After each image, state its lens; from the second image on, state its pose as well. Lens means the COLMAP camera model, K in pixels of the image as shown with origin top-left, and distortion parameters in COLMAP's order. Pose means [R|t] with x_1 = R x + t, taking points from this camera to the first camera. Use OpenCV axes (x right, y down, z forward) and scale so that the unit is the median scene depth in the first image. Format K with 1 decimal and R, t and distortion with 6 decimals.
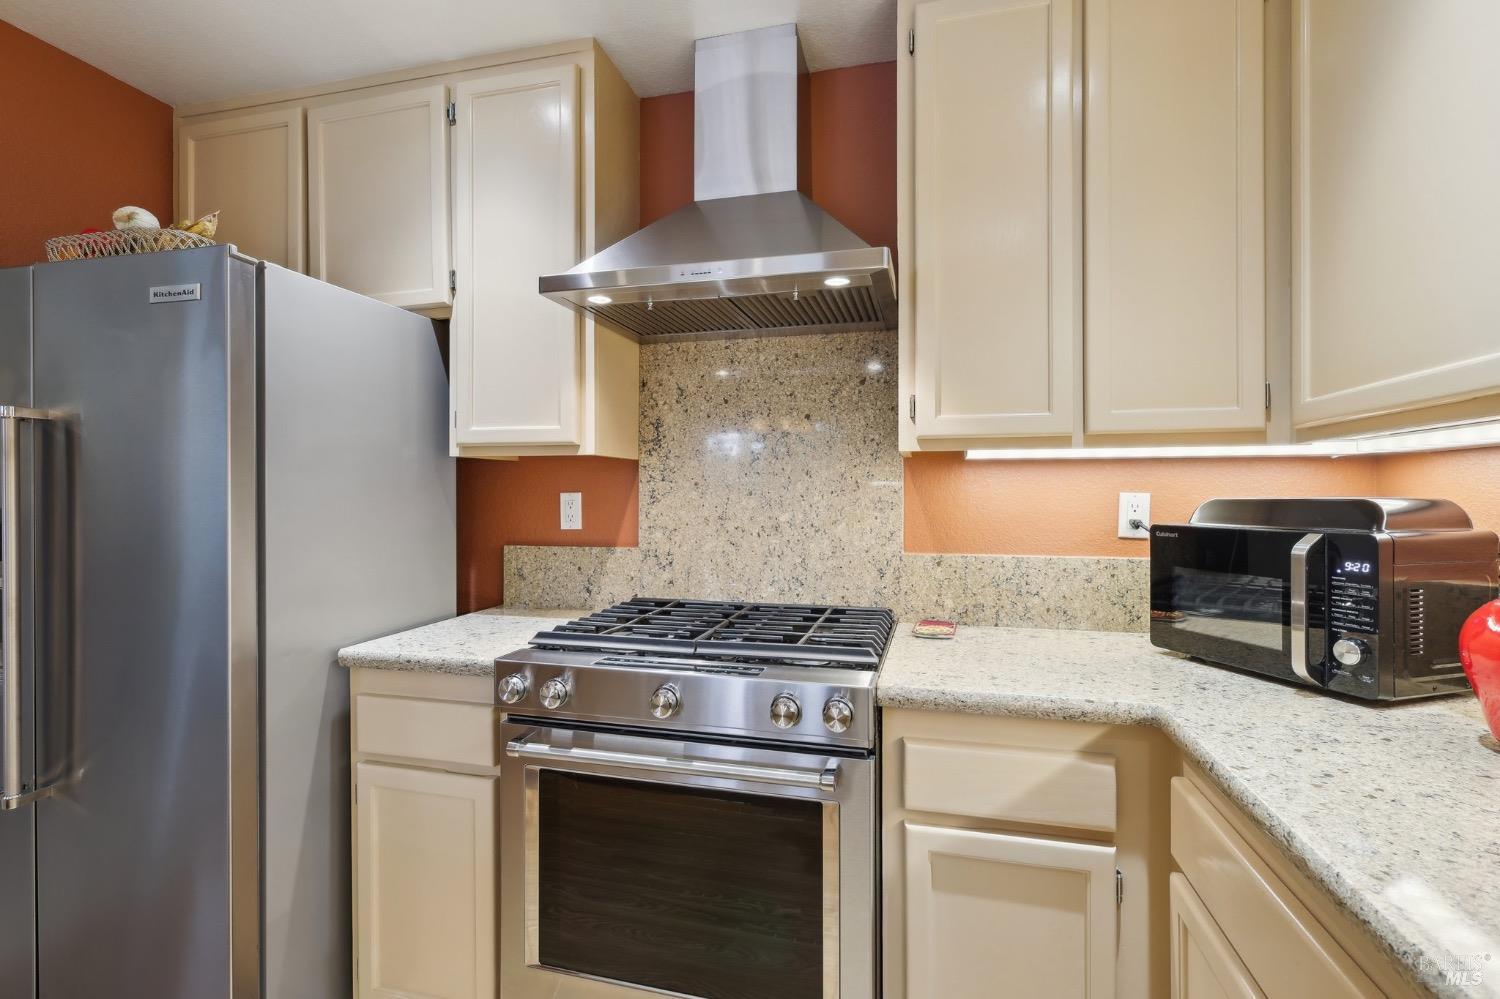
lens RADIAL K [[696.9, 0, 752.2], [0, 696.9, 495.8], [0, 0, 1]] dist [0.000452, 0.001148]
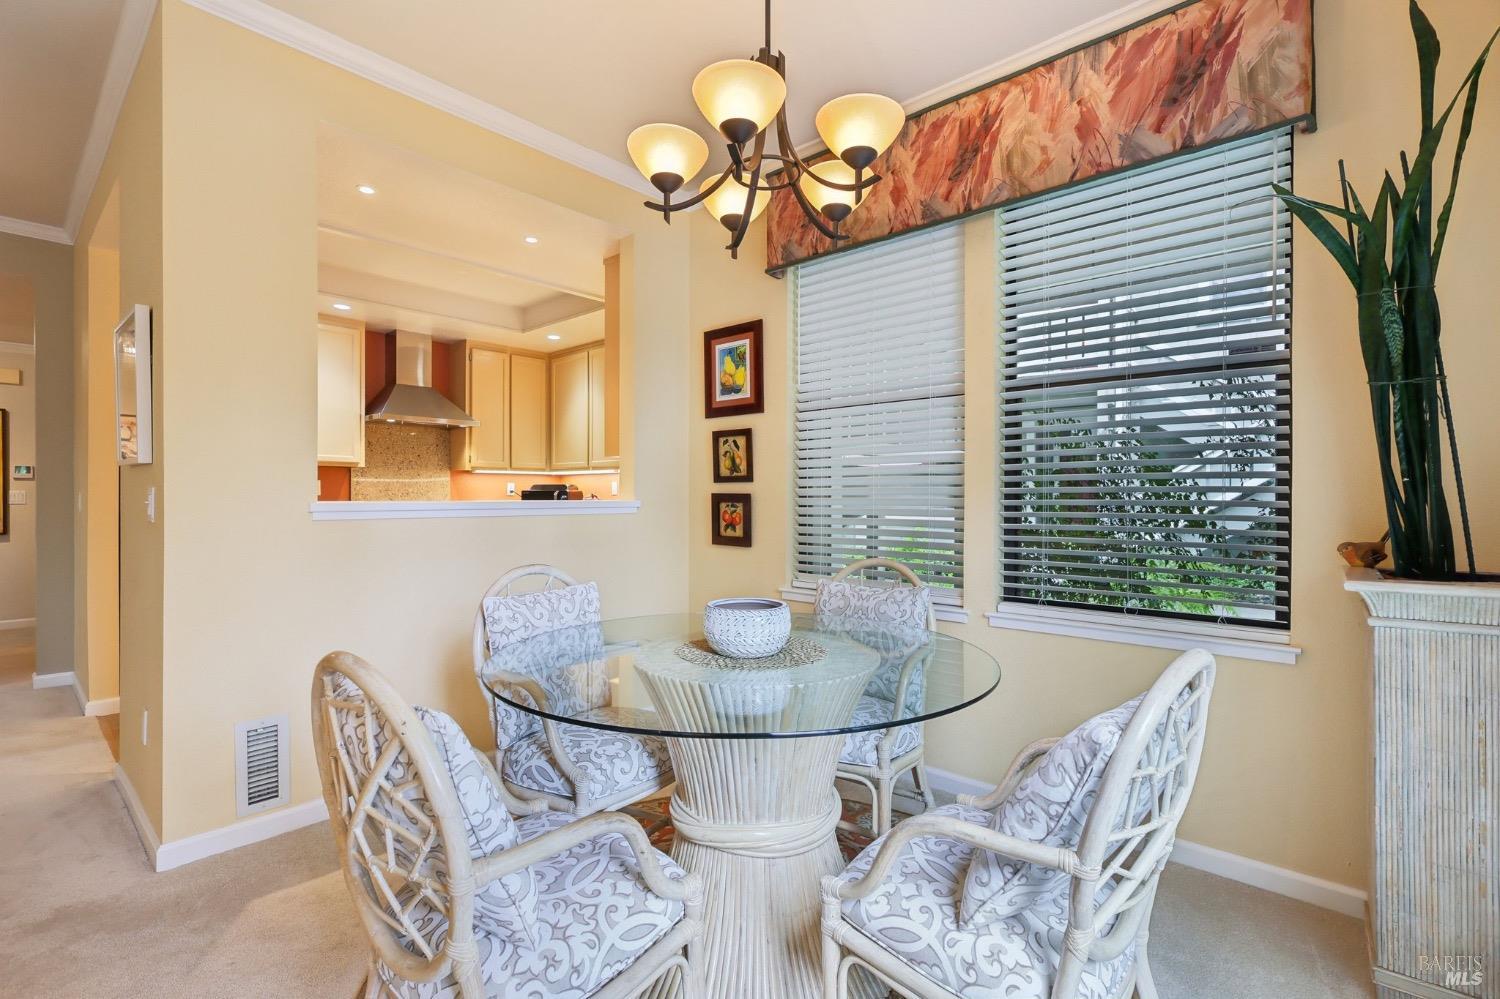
lens RADIAL K [[696.9, 0, 752.2], [0, 696.9, 495.8], [0, 0, 1]] dist [0.000452, 0.001148]
pose [[0.465732, 0.000510, 0.884926, -2.315888], [0.002366, 0.999996, -0.001822, 0.077680], [-0.884923, 0.002942, 0.465729, -2.008652]]
